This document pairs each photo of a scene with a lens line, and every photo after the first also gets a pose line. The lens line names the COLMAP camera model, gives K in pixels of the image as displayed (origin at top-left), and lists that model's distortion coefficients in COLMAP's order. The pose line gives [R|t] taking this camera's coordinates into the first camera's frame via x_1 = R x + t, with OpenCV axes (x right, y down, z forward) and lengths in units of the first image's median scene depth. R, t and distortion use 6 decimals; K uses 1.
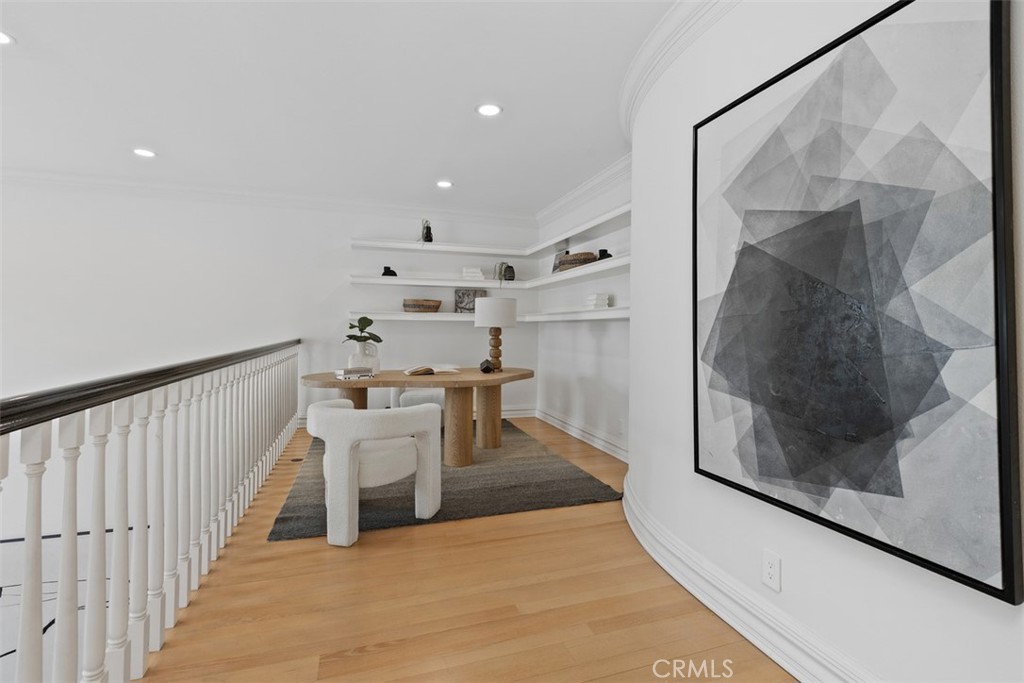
lens RADIAL K [[454.8, 0, 508.2], [0, 454.8, 332.1], [0, 0, 1]] dist [-0.001159, 0.000000]
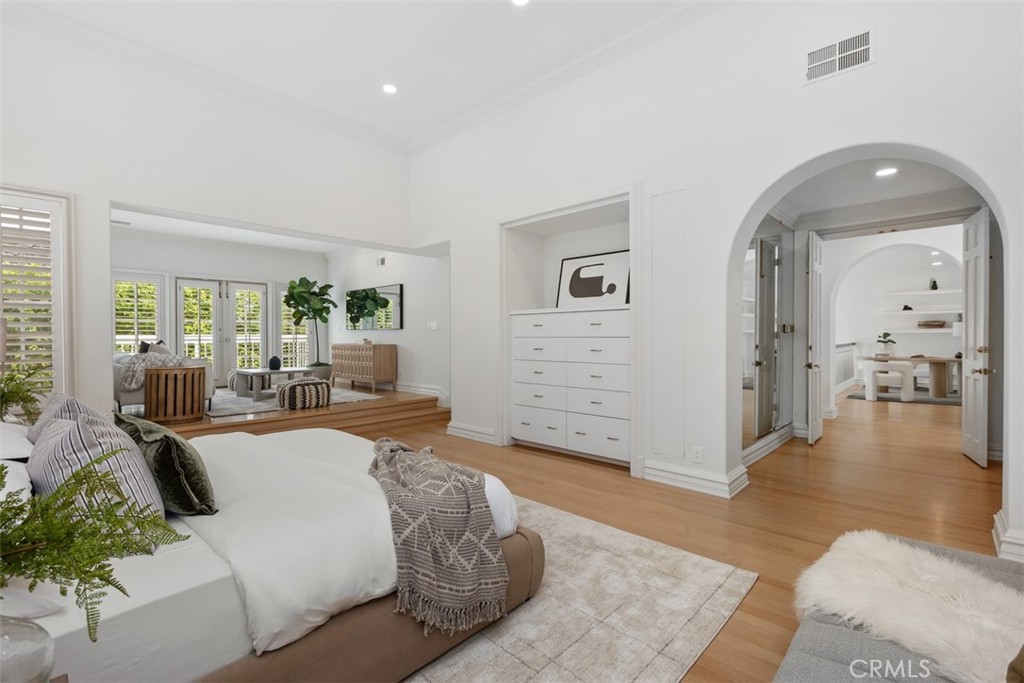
lens RADIAL K [[454.8, 0, 510.0], [0, 454.8, 339.9], [0, 0, 1]] dist [-0.001159, 0.000000]
pose [[0.475641, -0.013951, -0.879529, 0.820576], [0.002758, 0.999893, -0.014369, 0.032536], [0.879635, 0.004408, 0.475629, -1.818855]]
